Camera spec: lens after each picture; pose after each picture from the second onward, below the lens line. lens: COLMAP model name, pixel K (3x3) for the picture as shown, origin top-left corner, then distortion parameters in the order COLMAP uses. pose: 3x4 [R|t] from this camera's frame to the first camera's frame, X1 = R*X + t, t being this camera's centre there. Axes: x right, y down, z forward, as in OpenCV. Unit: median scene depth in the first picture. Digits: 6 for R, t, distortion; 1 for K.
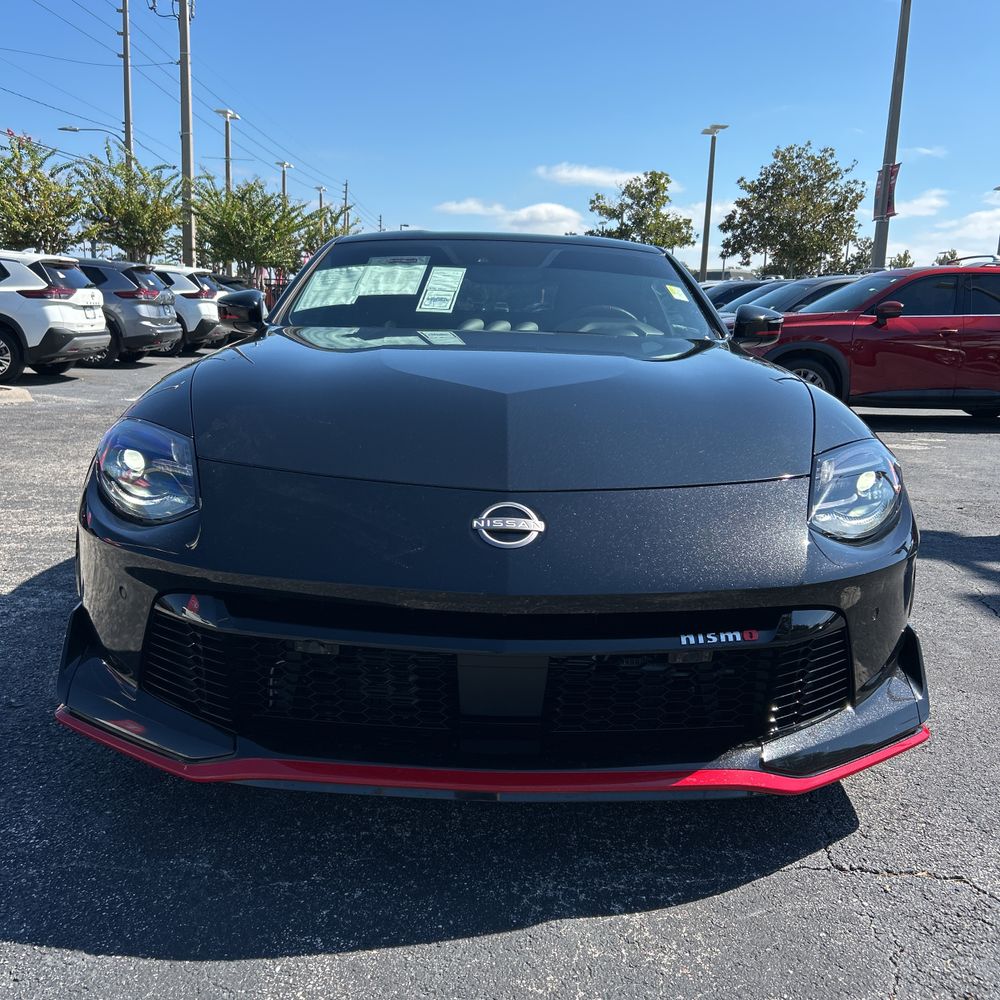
lens RADIAL K [[1027.7, 0, 500.0], [0, 1027.7, 500.0], [0, 0, 1]] dist [-0.010792, 0.031332]
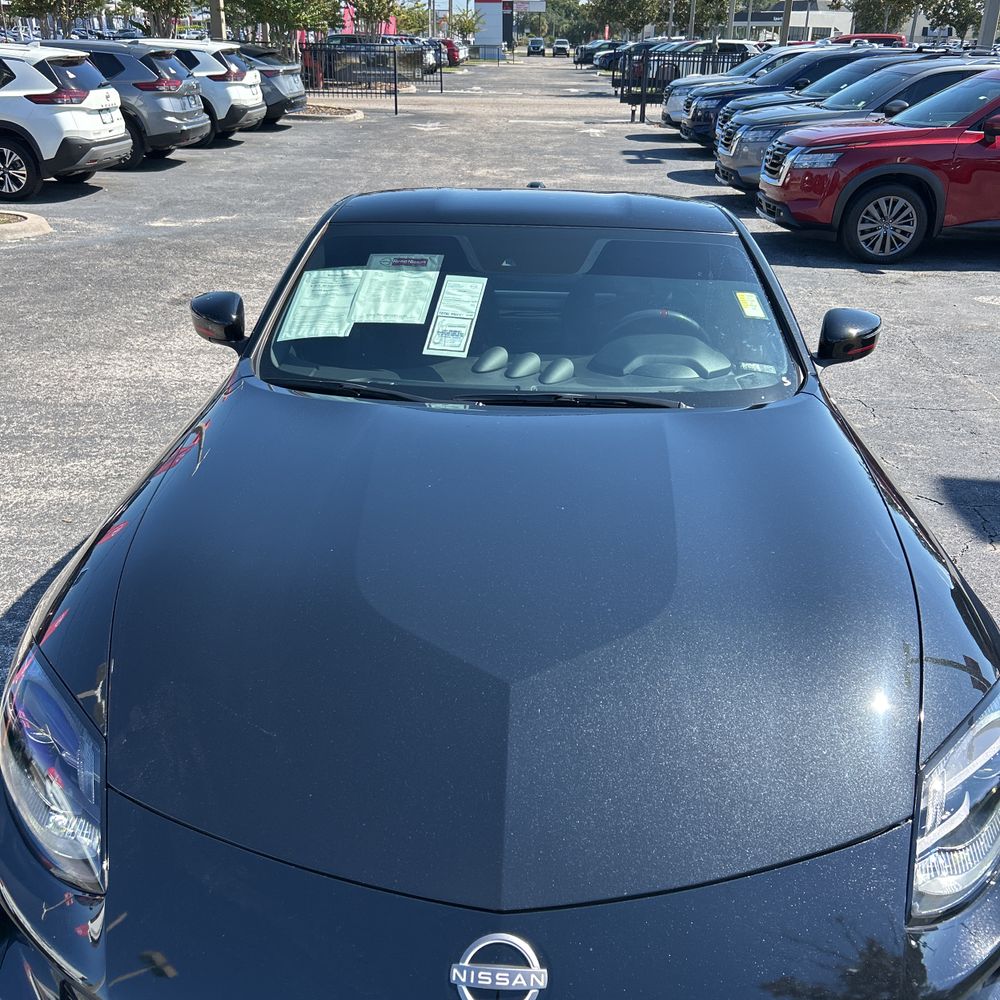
lens RADIAL K [[1016.5, 0, 500.0], [0, 1016.5, 500.0], [0, 0, 1]] dist [0.015563, -0.007133]
pose [[0.998456, 0.012773, -0.054055, 0.021877], [0.000641, 0.970482, 0.241172, -0.241386], [0.055539, -0.240834, 0.968976, 0.178814]]
